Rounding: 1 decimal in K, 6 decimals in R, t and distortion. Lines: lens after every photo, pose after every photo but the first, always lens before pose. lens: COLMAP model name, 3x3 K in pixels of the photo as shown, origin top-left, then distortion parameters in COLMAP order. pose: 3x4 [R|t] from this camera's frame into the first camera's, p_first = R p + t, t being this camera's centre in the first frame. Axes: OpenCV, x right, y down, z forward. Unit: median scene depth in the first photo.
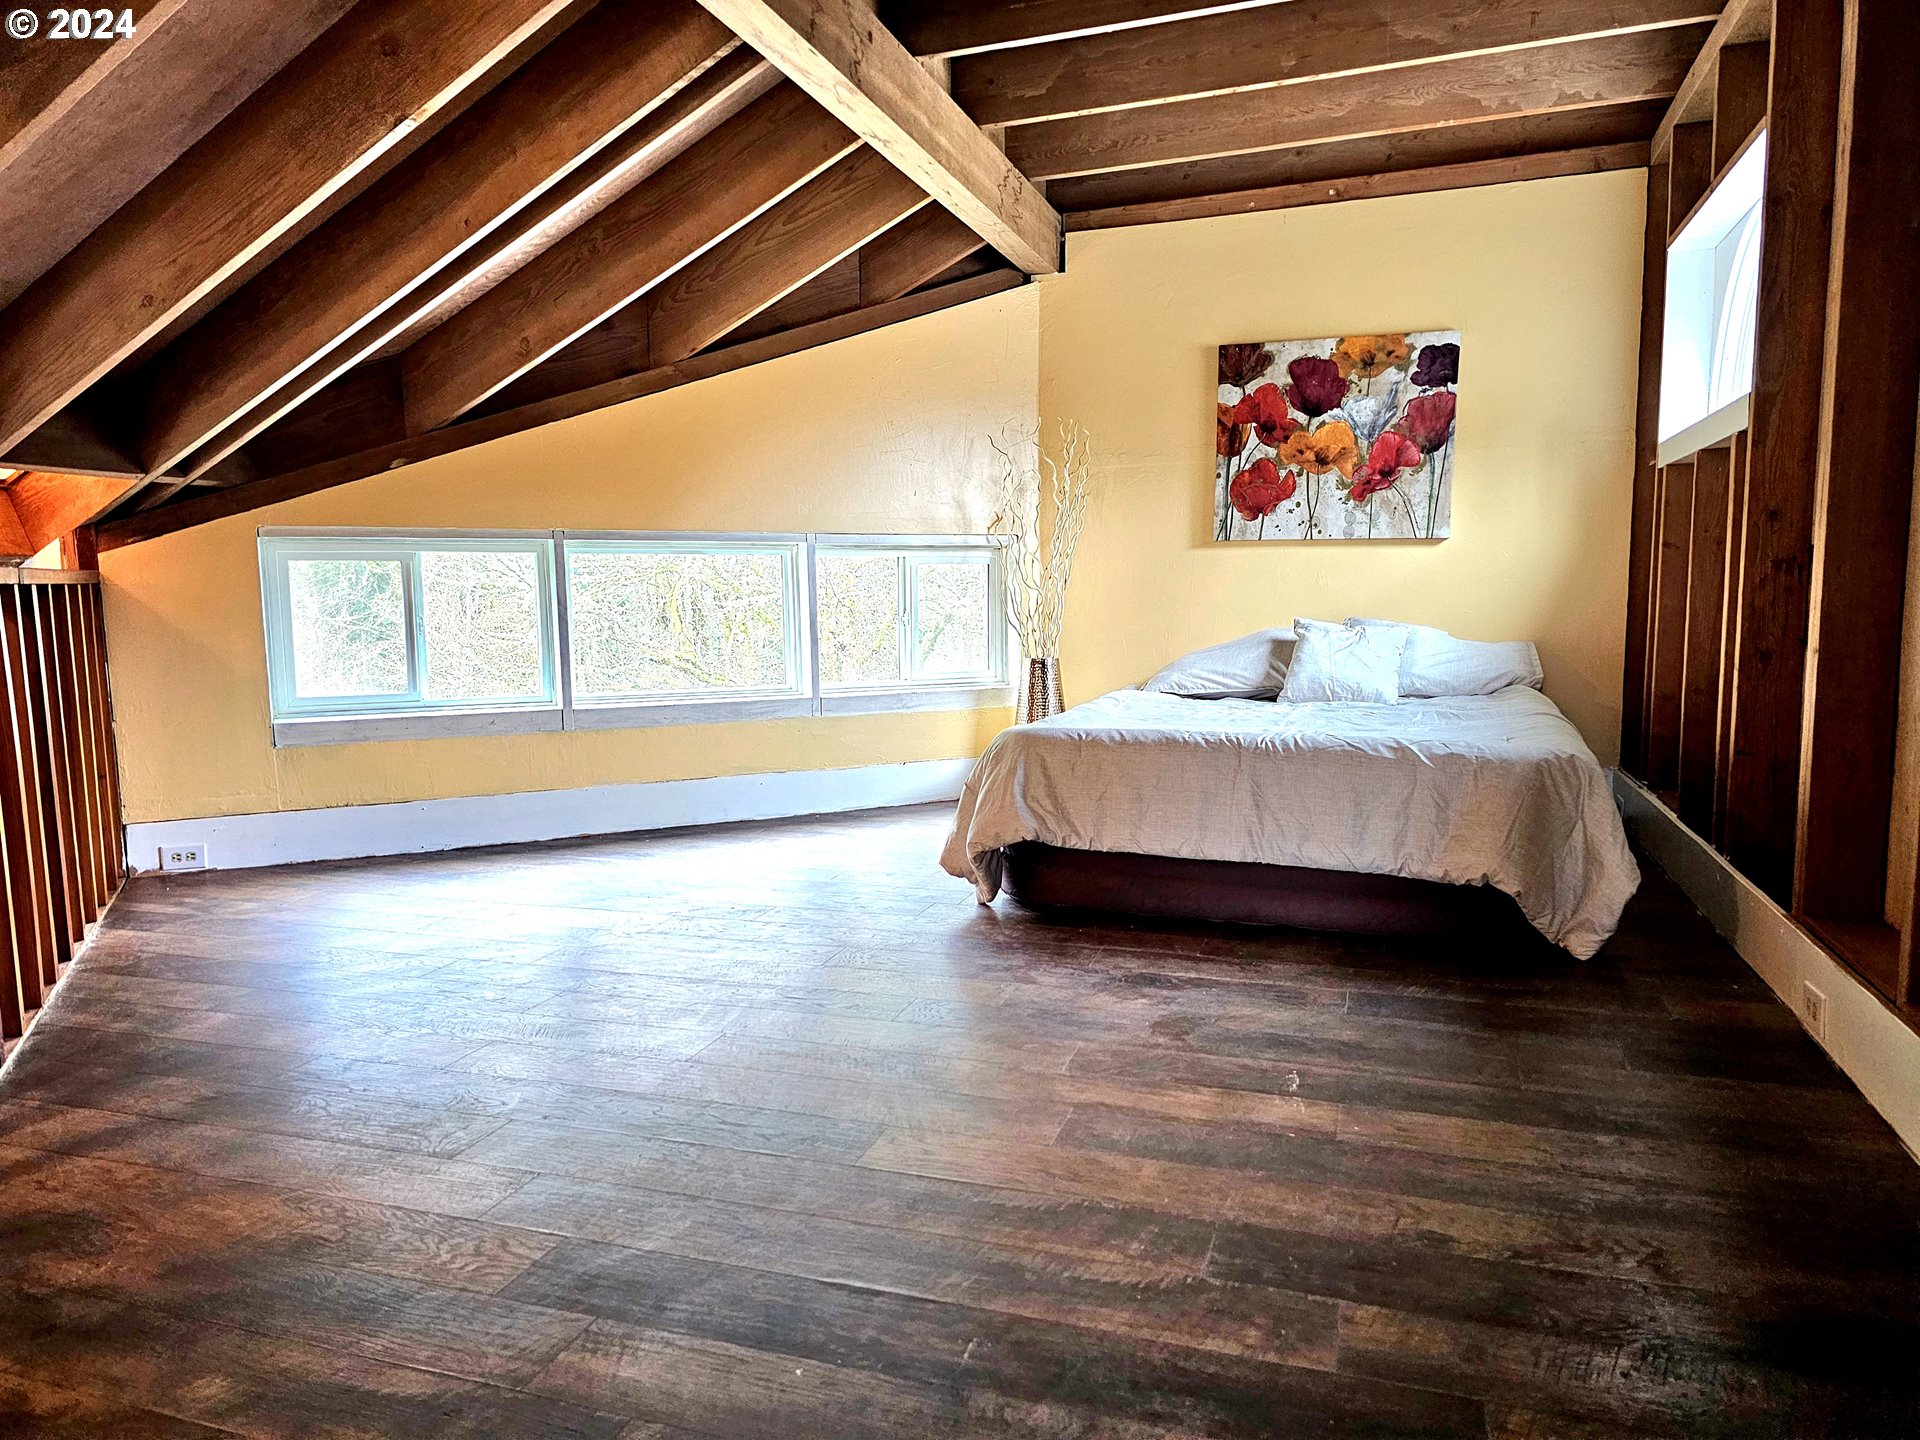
lens RADIAL K [[1266.0, 0, 954.9], [0, 1266.0, 724.2], [0, 0, 1]] dist [0.046097, -0.036507]
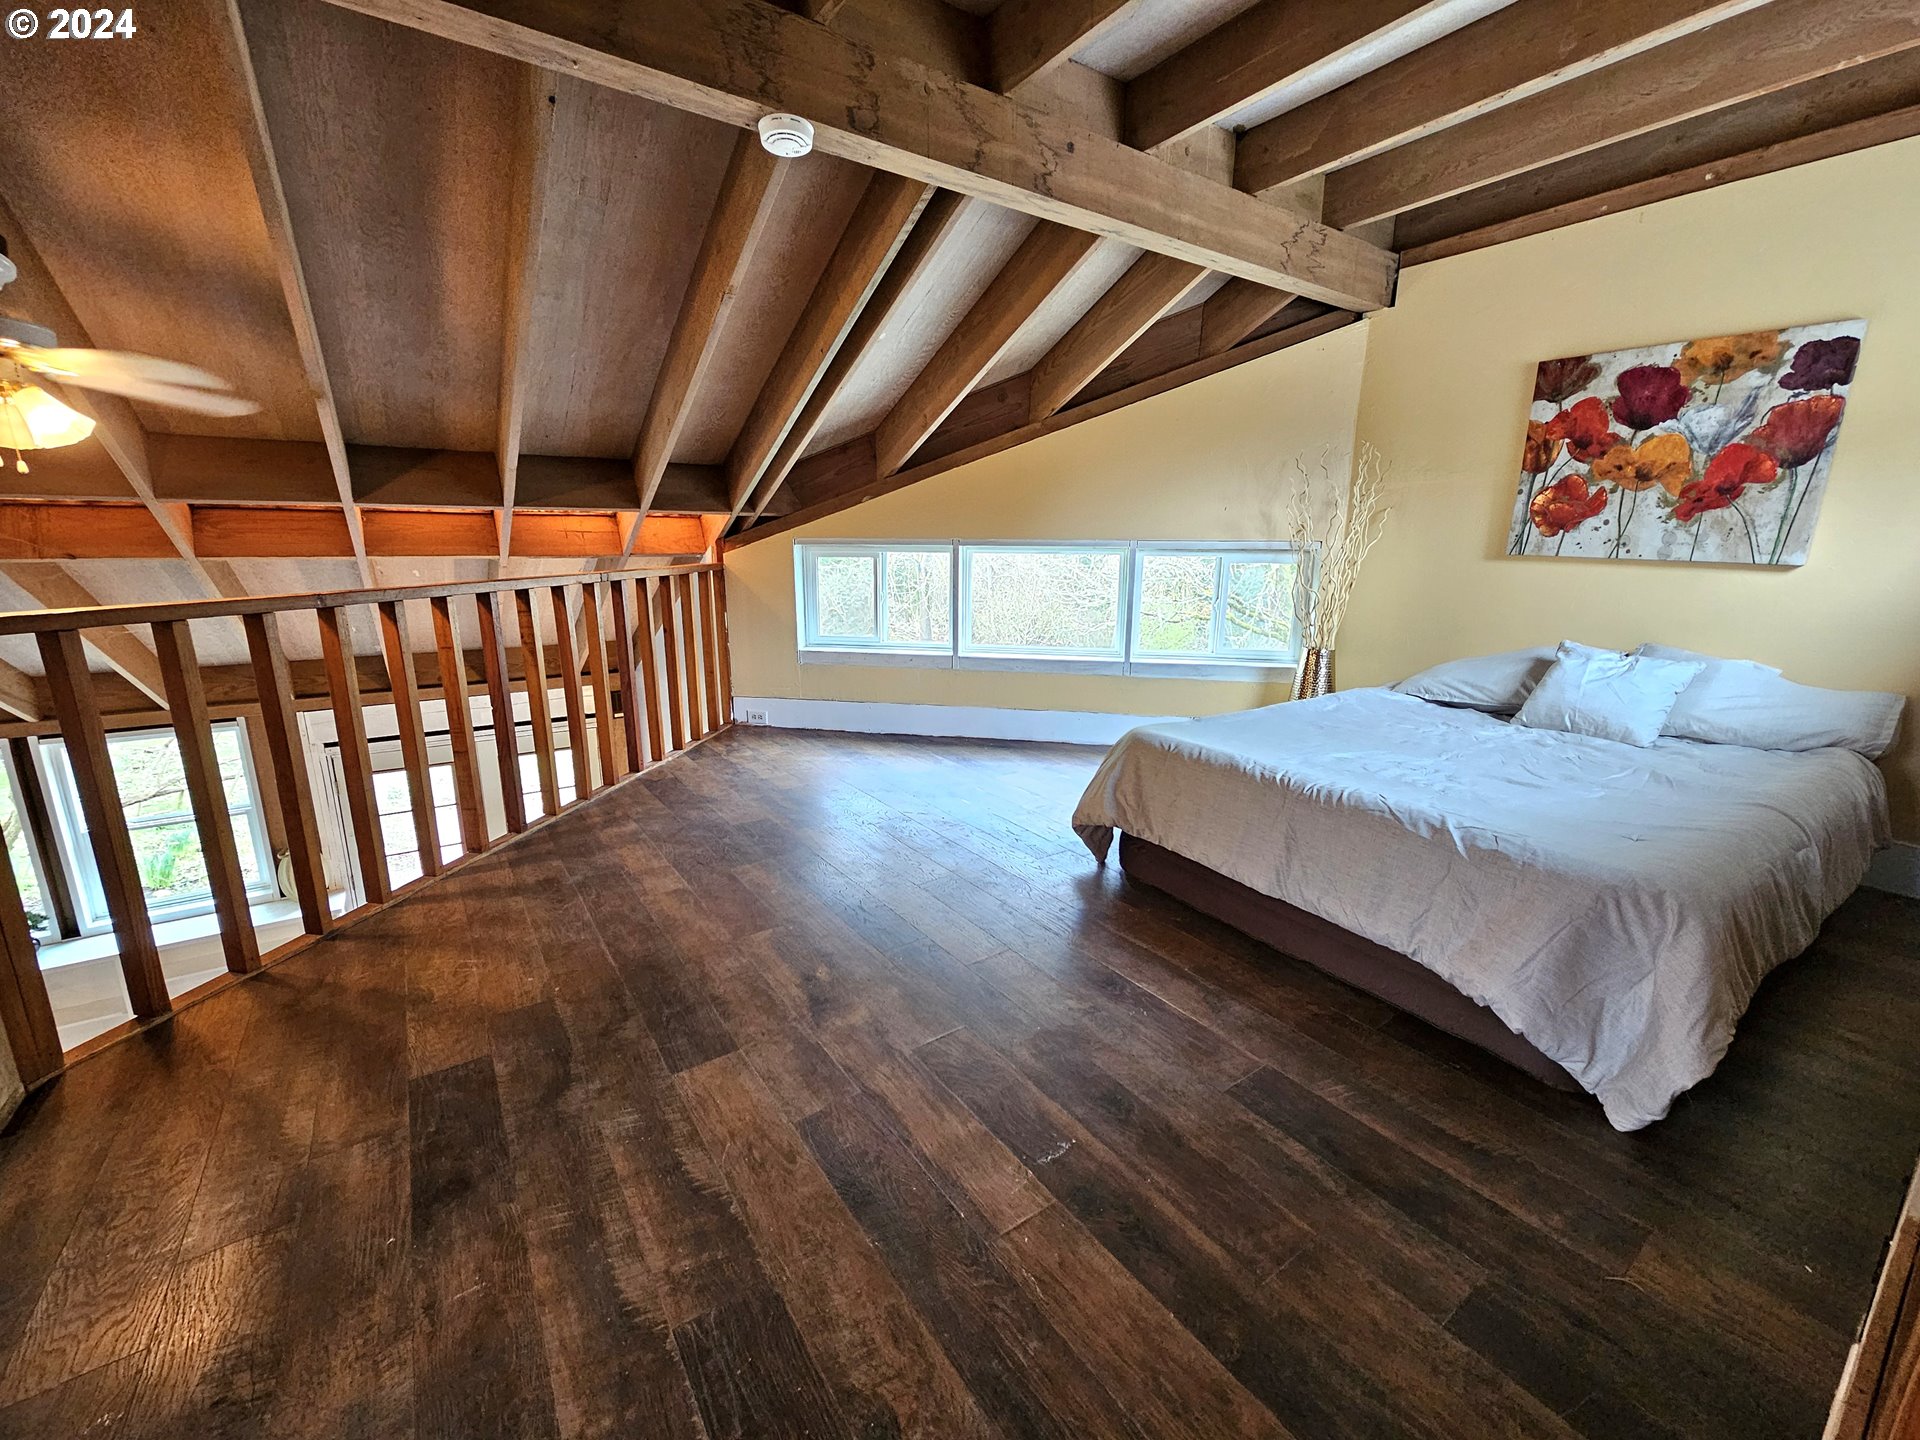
lens RADIAL K [[775.7, 0, 953.9], [0, 775.7, 711.0], [0, 0, 1]] dist [-0.001616, -0.001712]
pose [[0.803734, 0.148056, -0.576274, 0.239683], [-0.080695, 0.986721, 0.140962, -0.074846], [0.589491, -0.066793, 0.805008, 0.216466]]
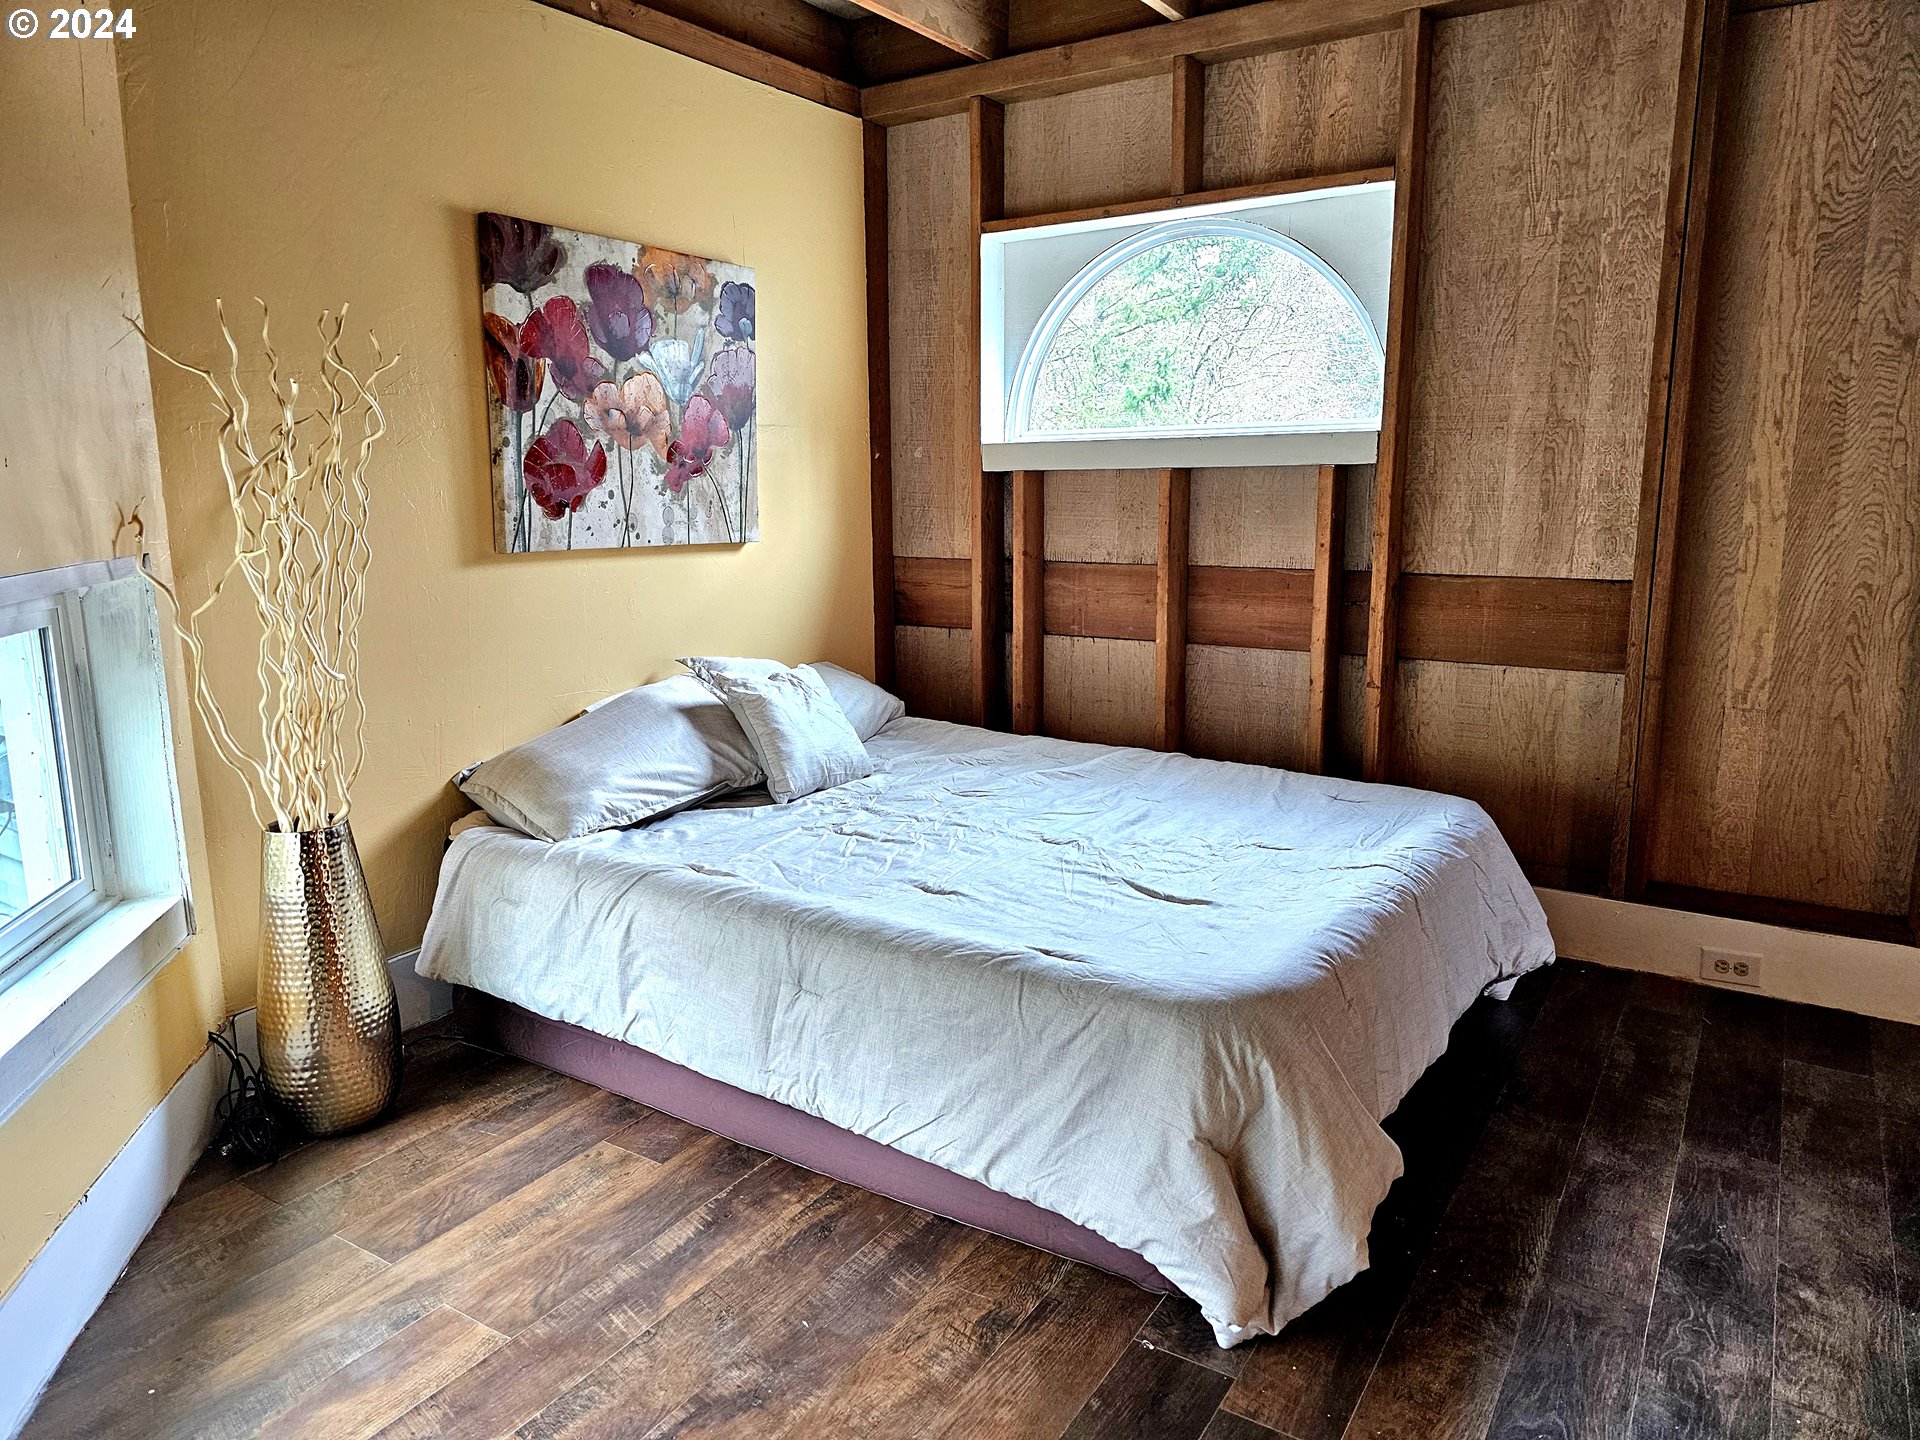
lens RADIAL K [[1266.0, 0, 946.3], [0, 1266.0, 703.8], [0, 0, 1]] dist [0.046097, -0.036507]
pose [[0.252419, -0.163941, 0.953629, -0.335792], [0.110940, 0.983947, 0.139788, -0.144837], [-0.961237, 0.070511, 0.266555, 0.696410]]
